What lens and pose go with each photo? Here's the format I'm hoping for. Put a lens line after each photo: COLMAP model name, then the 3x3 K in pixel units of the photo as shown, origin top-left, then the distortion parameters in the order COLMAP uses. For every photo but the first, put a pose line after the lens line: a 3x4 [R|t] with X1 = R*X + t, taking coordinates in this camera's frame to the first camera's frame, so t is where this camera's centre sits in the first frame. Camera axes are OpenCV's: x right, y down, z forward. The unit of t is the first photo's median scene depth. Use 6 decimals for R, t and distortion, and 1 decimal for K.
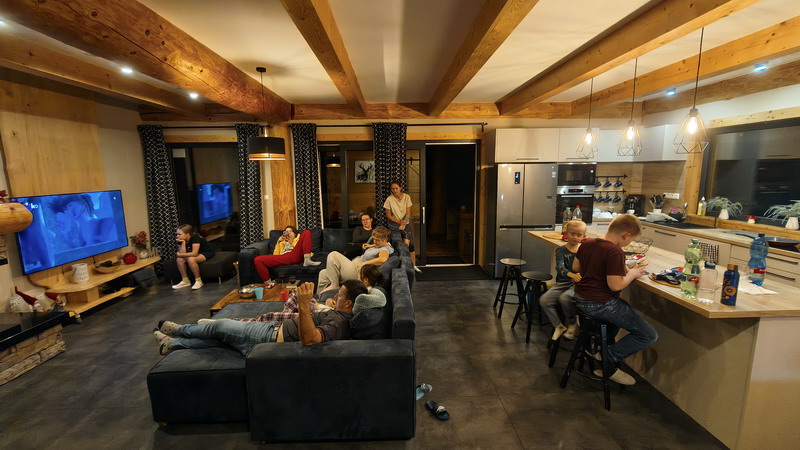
lens RADIAL K [[341.8, 0, 401.6], [0, 341.8, 224.1], [0, 0, 1]] dist [0.001462, -0.001047]
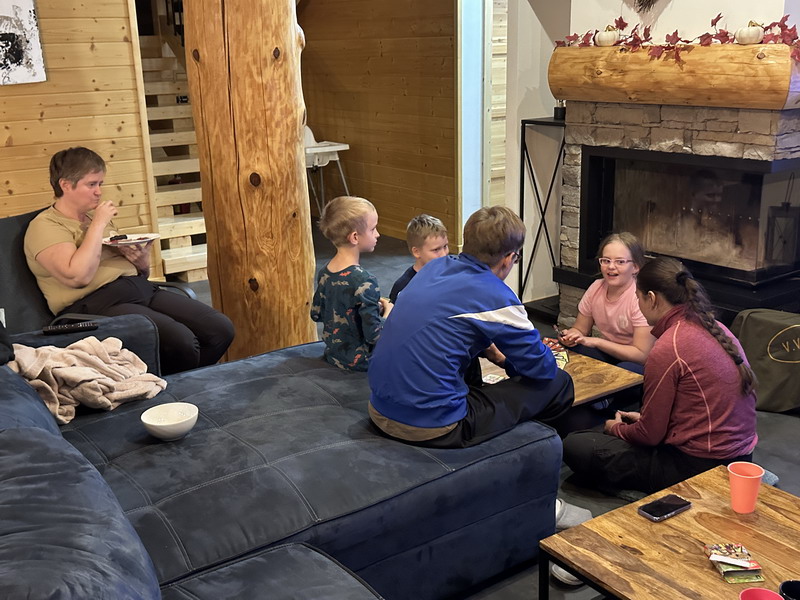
lens RADIAL K [[912.6, 0, 392.2], [0, 912.6, 288.4], [0, 0, 1]] dist [0.058037, 0.000000]
pose [[-0.834564, 0.179264, -0.520930, 0.002745], [-0.047351, 0.918738, 0.392017, -0.123841], [0.548873, 0.351830, -0.758257, 0.984334]]
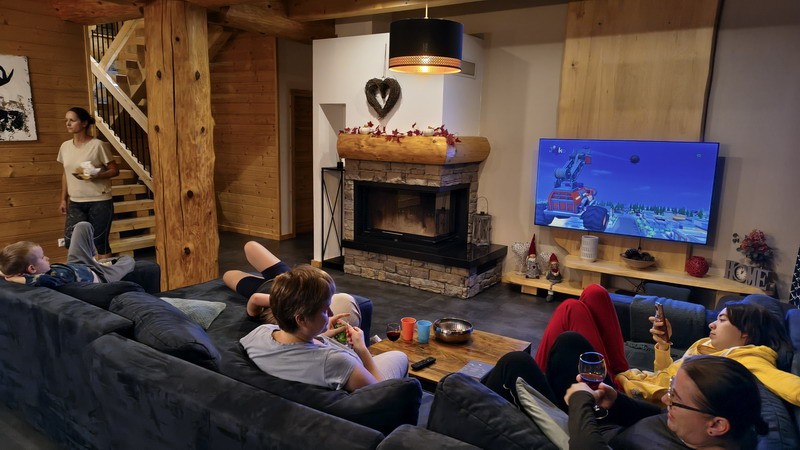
lens RADIAL K [[548.0, 0, 394.7], [0, 548.0, 232.6], [0, 0, 1]] dist [0.055078, -0.055845]
pose [[-0.595483, 0.149284, -0.789375, 0.201009], [-0.136816, 0.949384, 0.282755, -0.135893], [0.791632, 0.276375, -0.544918, 1.060966]]
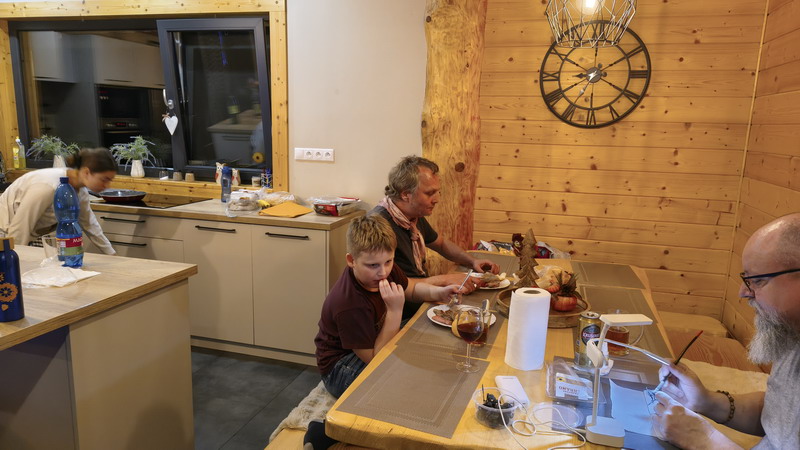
lens RADIAL K [[548.0, 0, 399.3], [0, 548.0, 229.0], [0, 0, 1]] dist [0.055078, -0.055845]
pose [[0.323857, -0.158073, 0.932807, 0.155955], [0.112571, 0.985378, 0.127899, 0.025158], [-0.939385, 0.063586, 0.336916, 0.072355]]
